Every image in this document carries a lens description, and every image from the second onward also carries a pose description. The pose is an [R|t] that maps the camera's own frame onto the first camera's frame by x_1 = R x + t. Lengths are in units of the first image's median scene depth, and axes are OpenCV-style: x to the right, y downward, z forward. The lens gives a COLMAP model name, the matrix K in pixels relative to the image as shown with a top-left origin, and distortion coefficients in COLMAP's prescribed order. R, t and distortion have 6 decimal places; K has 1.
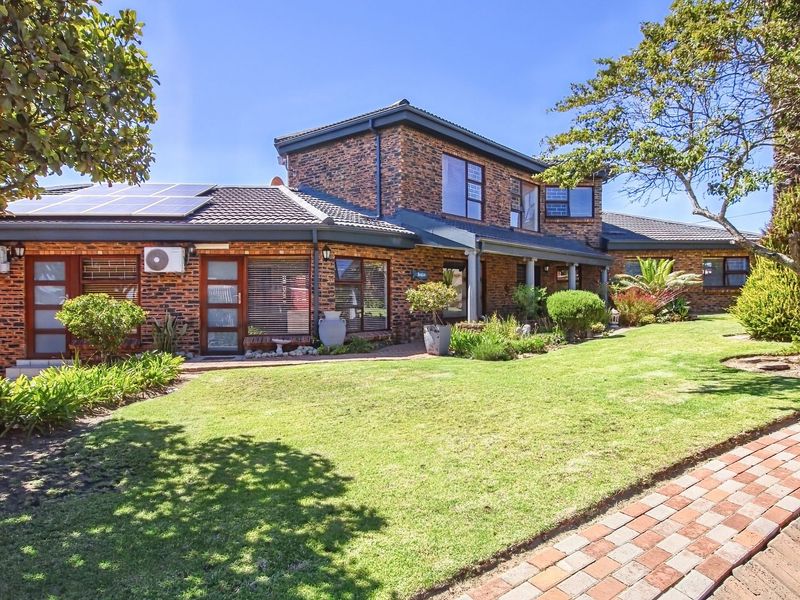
lens RADIAL K [[515.1, 0, 399.5], [0, 515.1, 303.1], [0, 0, 1]] dist [0.000622, -0.002656]
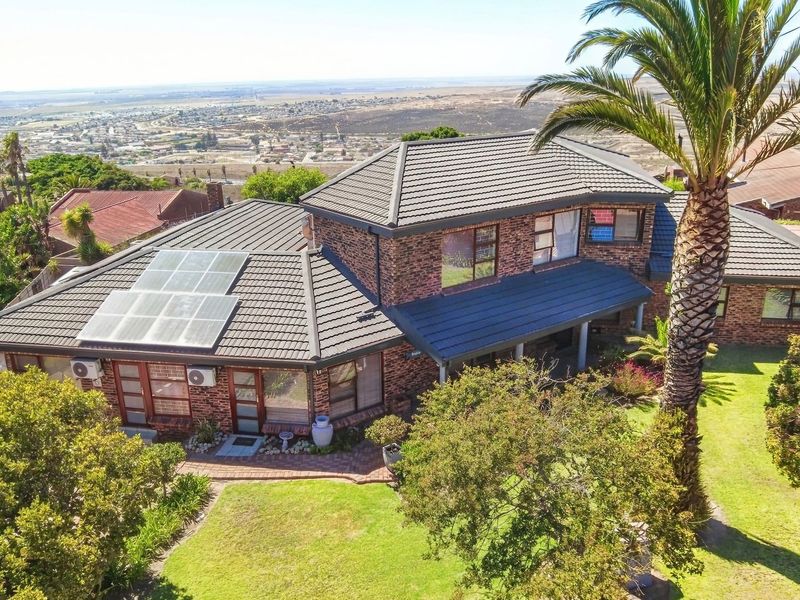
lens RADIAL K [[646.8, 0, 395.8], [0, 646.8, 293.8], [0, 0, 1]] dist [0.105102, -0.324449]
pose [[0.968056, 0.070903, -0.240500, 0.412871], [0.008892, 0.948873, 0.315533, -0.780253], [0.250576, -0.307592, 0.917932, -0.360656]]
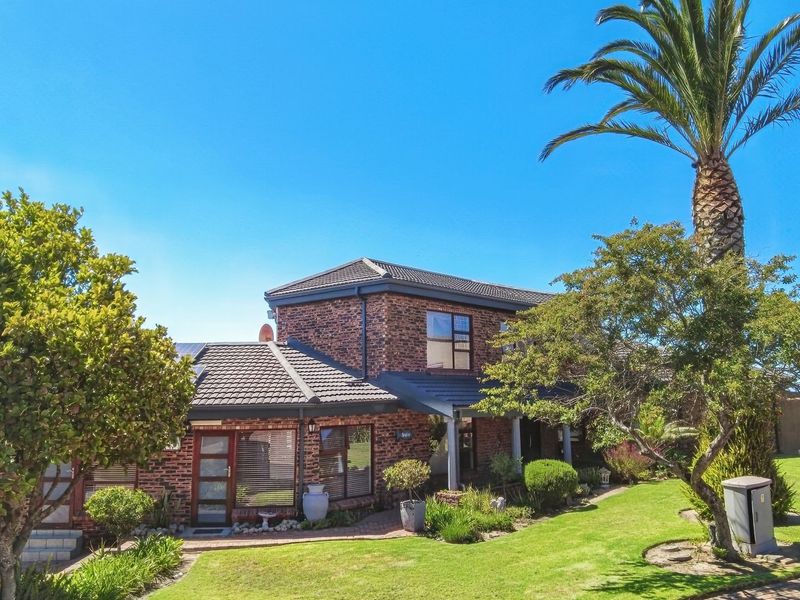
lens RADIAL K [[646.8, 0, 395.8], [0, 646.8, 293.8], [0, 0, 1]] dist [0.105102, -0.324449]
pose [[0.999749, -0.005818, -0.021644, 0.064137], [0.002302, 0.987266, -0.159061, -0.154886], [0.022293, 0.158972, 0.987031, -0.376554]]
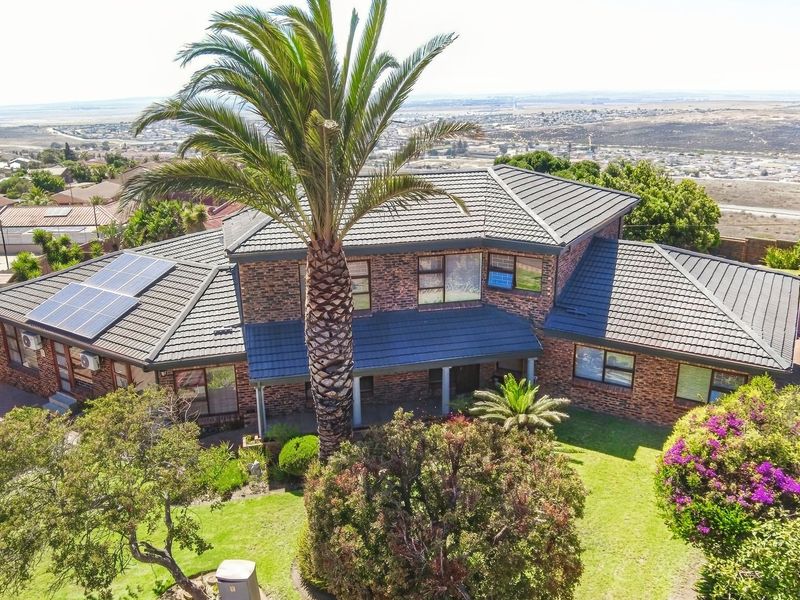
lens RADIAL K [[646.8, 0, 395.8], [0, 646.8, 293.8], [0, 0, 1]] dist [0.105102, -0.324449]
pose [[0.805811, 0.176577, -0.565234, 1.378695], [0.002667, 0.953416, 0.301646, -0.857465], [0.592167, -0.244577, 0.767803, 0.036268]]
